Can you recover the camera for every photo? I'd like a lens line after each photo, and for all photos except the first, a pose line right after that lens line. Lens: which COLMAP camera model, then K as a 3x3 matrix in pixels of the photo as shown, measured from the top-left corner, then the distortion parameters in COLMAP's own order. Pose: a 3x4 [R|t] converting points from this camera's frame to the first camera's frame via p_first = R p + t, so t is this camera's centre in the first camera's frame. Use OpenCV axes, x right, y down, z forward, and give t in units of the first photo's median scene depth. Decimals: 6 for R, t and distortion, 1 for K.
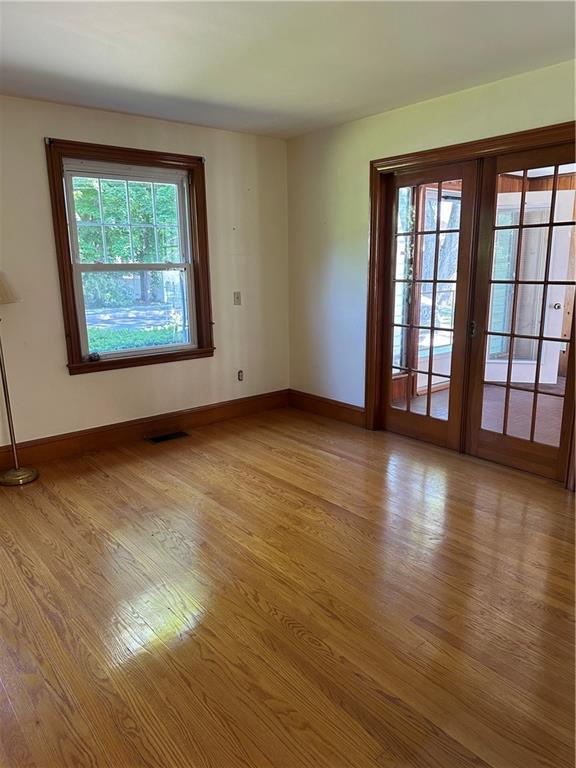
lens RADIAL K [[544.4, 0, 289.4], [0, 544.4, 390.8], [0, 0, 1]] dist [0.073069, -0.087276]
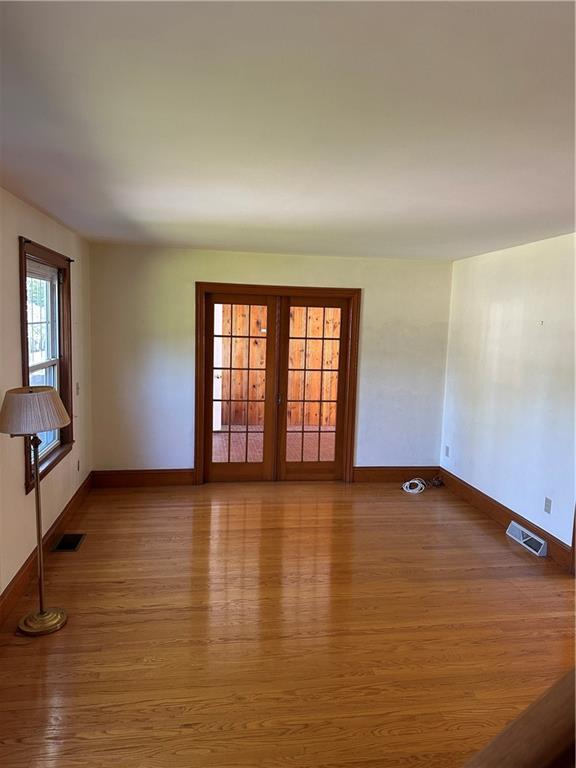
lens RADIAL K [[544.4, 0, 289.5], [0, 544.4, 378.2], [0, 0, 1]] dist [0.073069, -0.087276]
pose [[0.491083, -0.059765, 0.869060, -0.913185], [0.163341, 0.986266, -0.024475, -0.117080], [-0.855662, 0.153972, 0.494101, 0.185936]]
